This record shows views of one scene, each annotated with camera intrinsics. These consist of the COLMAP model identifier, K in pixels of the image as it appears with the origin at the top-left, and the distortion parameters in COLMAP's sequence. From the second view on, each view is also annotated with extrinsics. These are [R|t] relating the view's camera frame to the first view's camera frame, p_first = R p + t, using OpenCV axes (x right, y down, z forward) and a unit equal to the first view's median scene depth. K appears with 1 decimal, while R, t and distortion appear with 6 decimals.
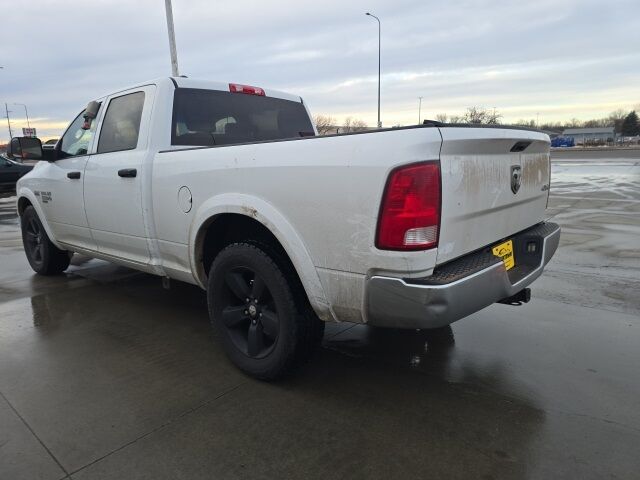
lens RADIAL K [[431.0, 0, 321.6], [0, 431.0, 236.3], [0, 0, 1]] dist [0.037819, -0.014437]
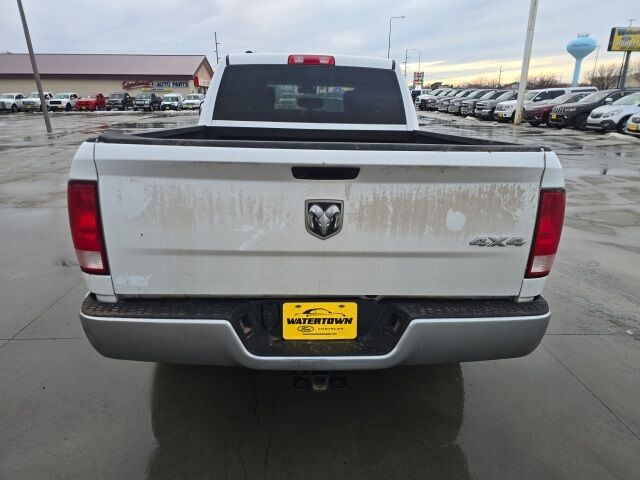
lens RADIAL K [[431.0, 0, 321.1], [0, 431.0, 244.6], [0, 0, 1]] dist [0.037819, -0.014437]
pose [[0.680973, 0.264016, -0.683060, 0.628762], [-0.164291, 0.964052, 0.208835, -0.160123], [0.713641, -0.029990, 0.699869, 0.360898]]
